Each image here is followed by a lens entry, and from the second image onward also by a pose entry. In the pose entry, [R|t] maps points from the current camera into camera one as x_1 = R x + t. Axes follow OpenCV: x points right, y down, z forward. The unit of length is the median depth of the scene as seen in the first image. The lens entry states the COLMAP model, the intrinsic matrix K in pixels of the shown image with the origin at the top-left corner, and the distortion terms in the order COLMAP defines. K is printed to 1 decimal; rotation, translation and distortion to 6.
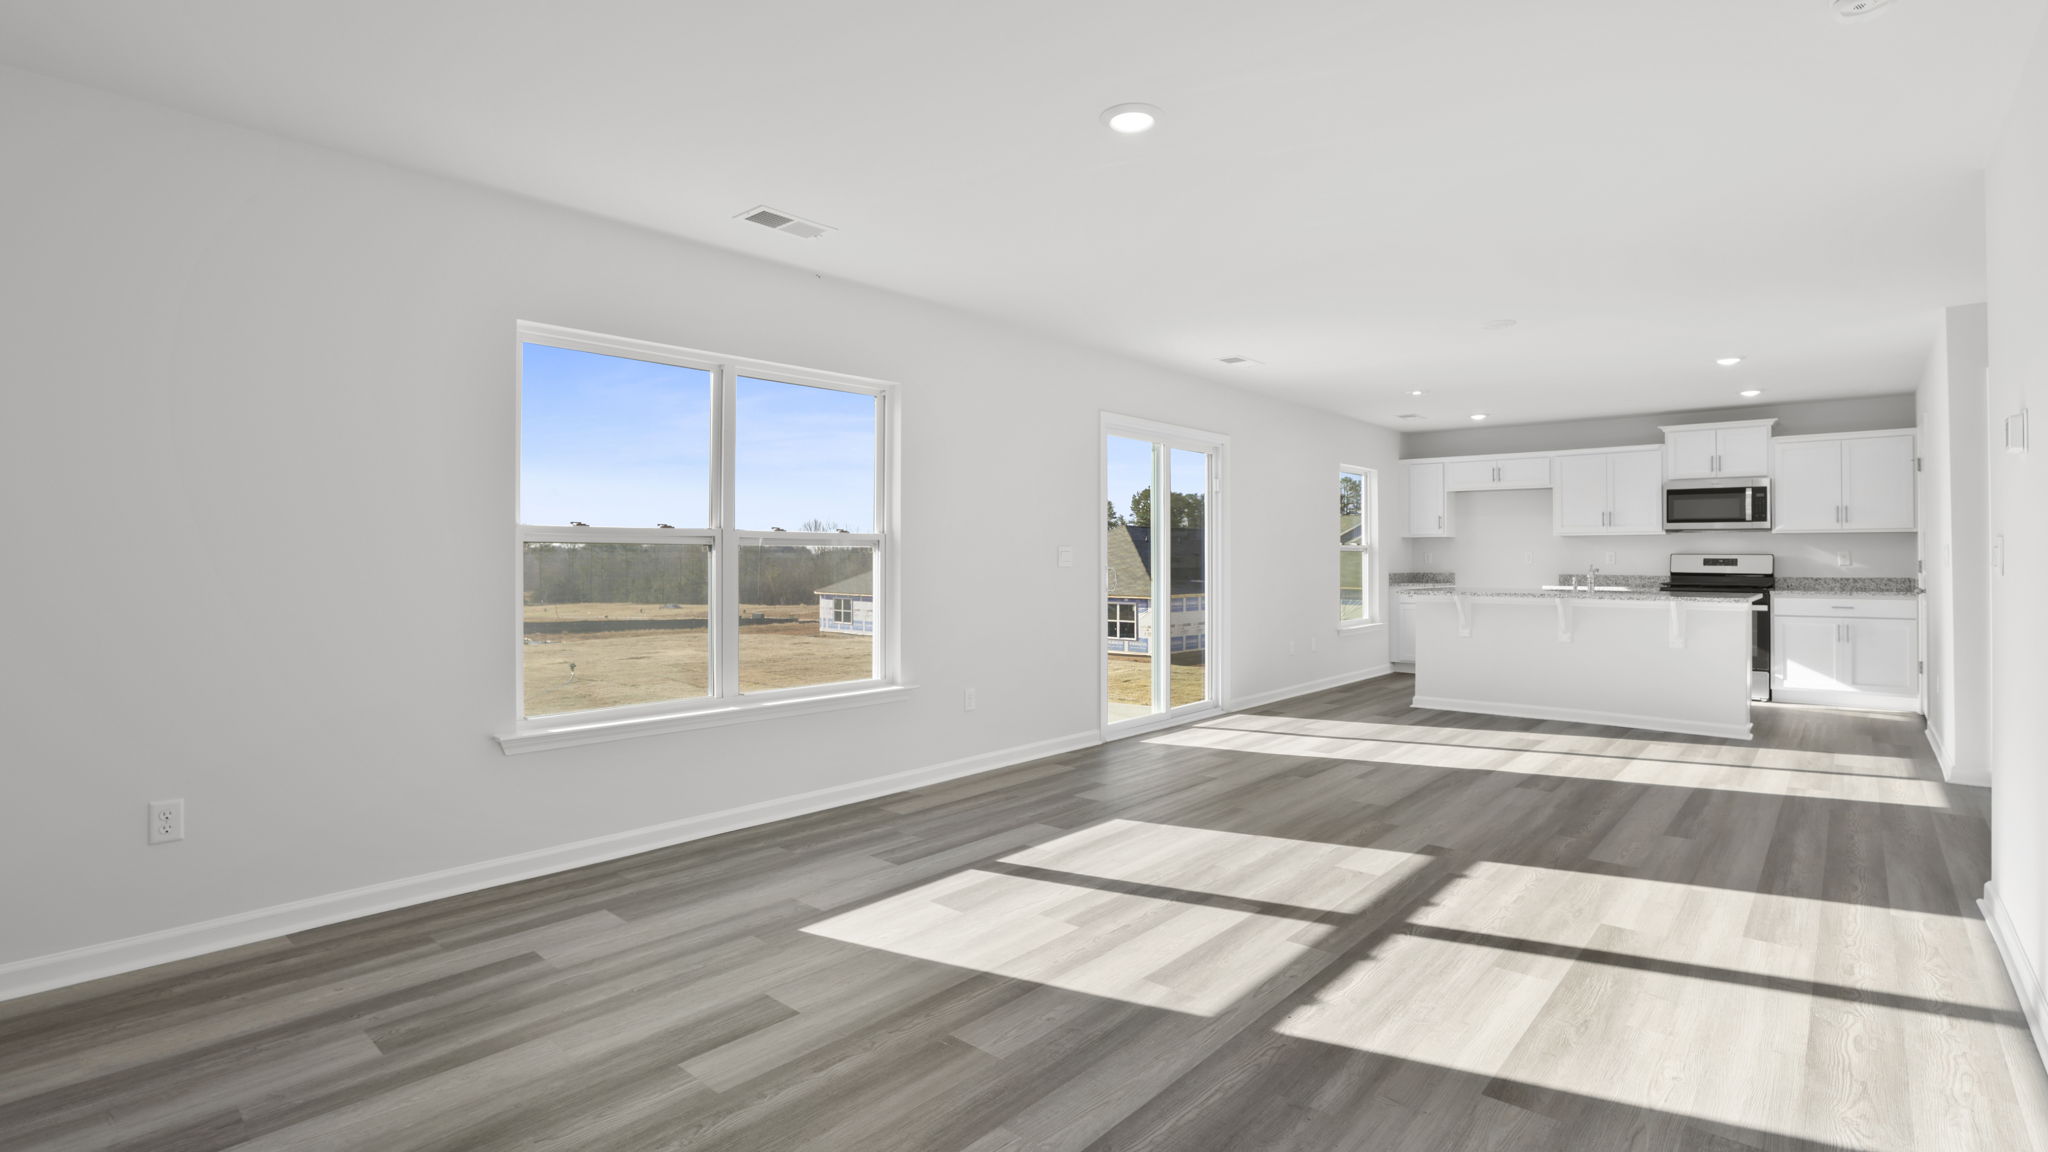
lens RADIAL K [[944.3, 0, 1077.0], [0, 944.3, 554.6], [0, 0, 1]] dist [-0.019299, 0.002835]
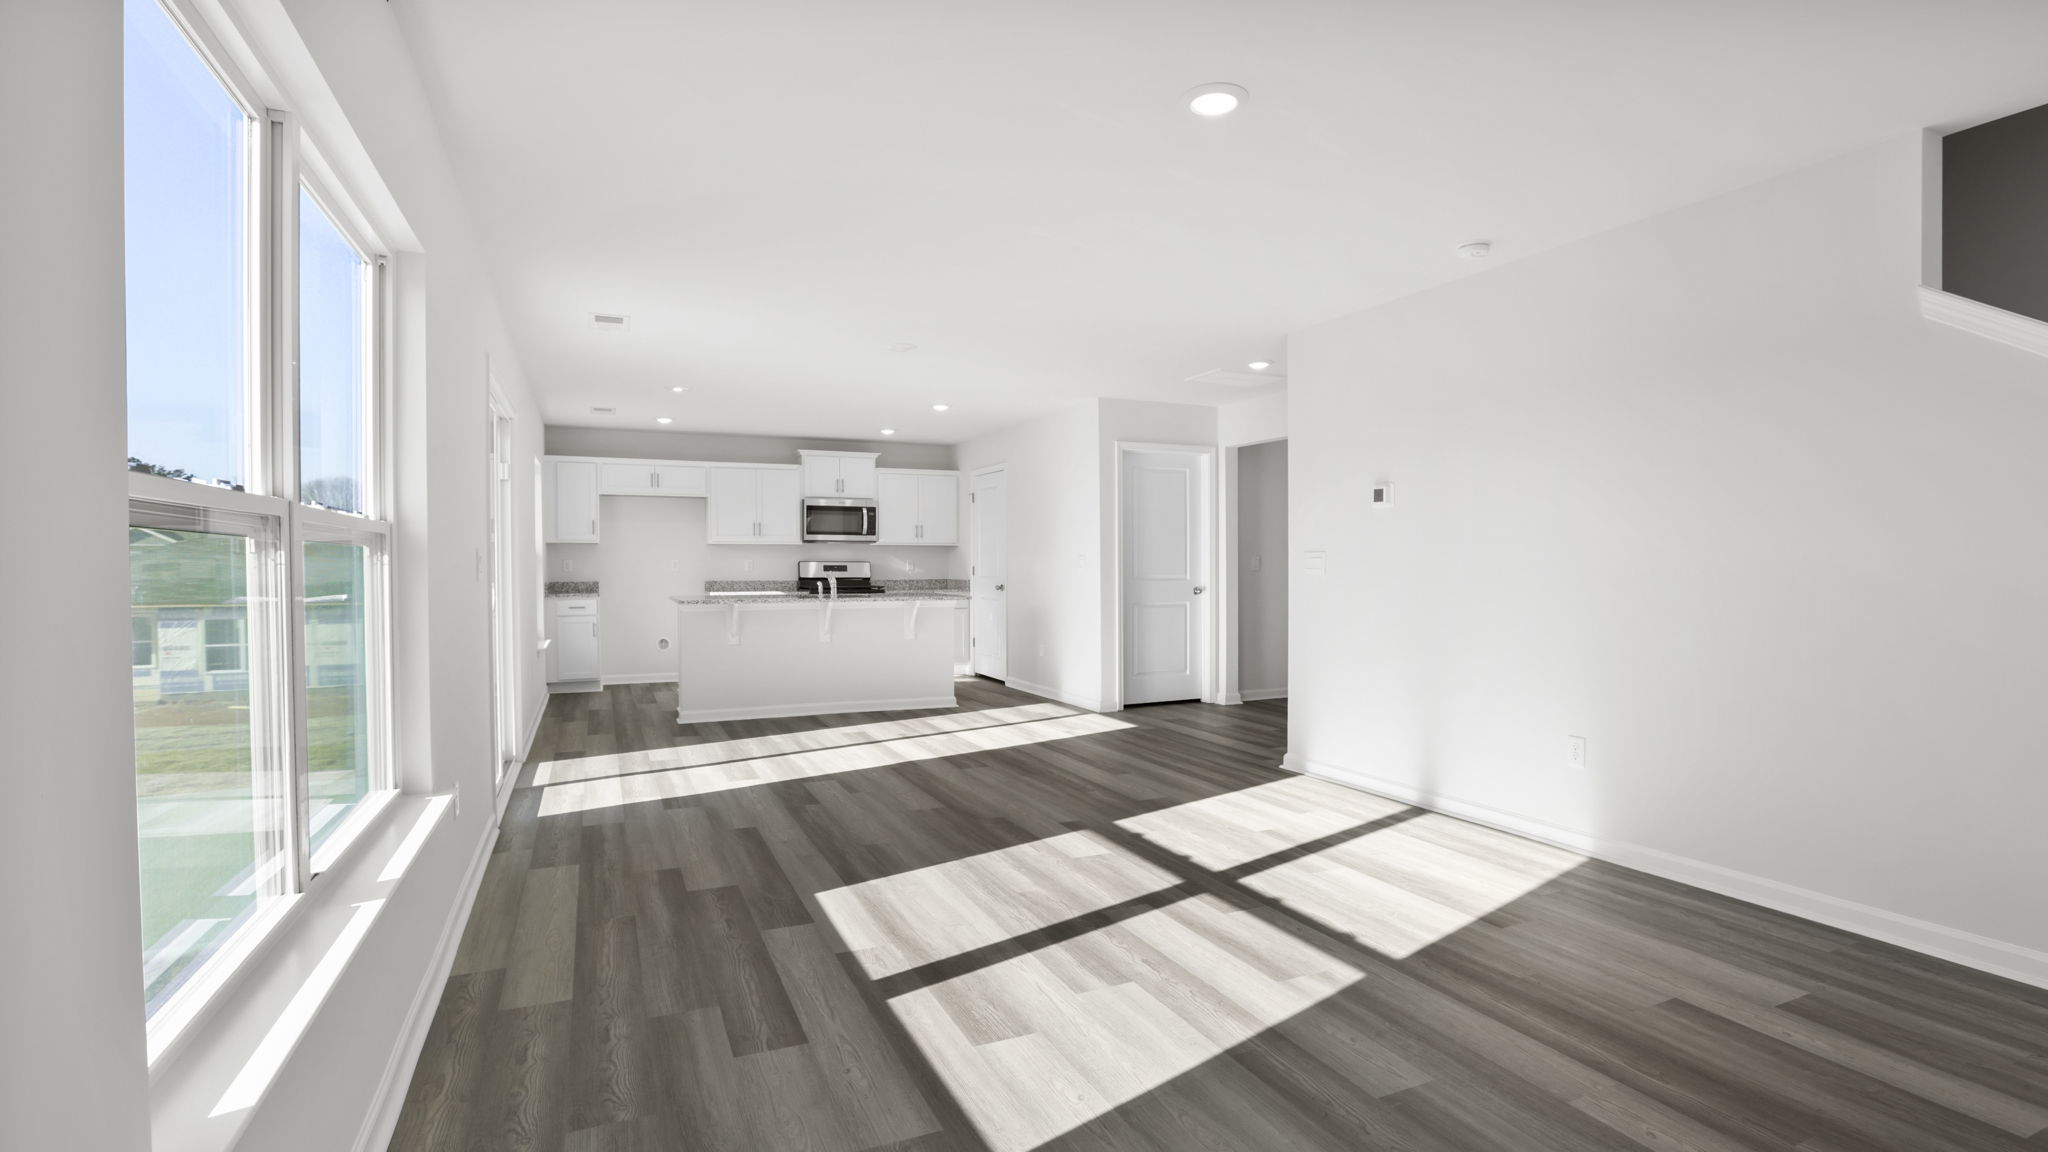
lens RADIAL K [[944.3, 0, 1031.4], [0, 944.3, 580.4], [0, 0, 1]] dist [-0.019299, 0.002835]
pose [[0.439811, -0.018455, 0.897901, -0.302215], [0.001515, 0.999803, 0.019807, 0.000136], [-0.898089, -0.007351, 0.439752, 0.255842]]
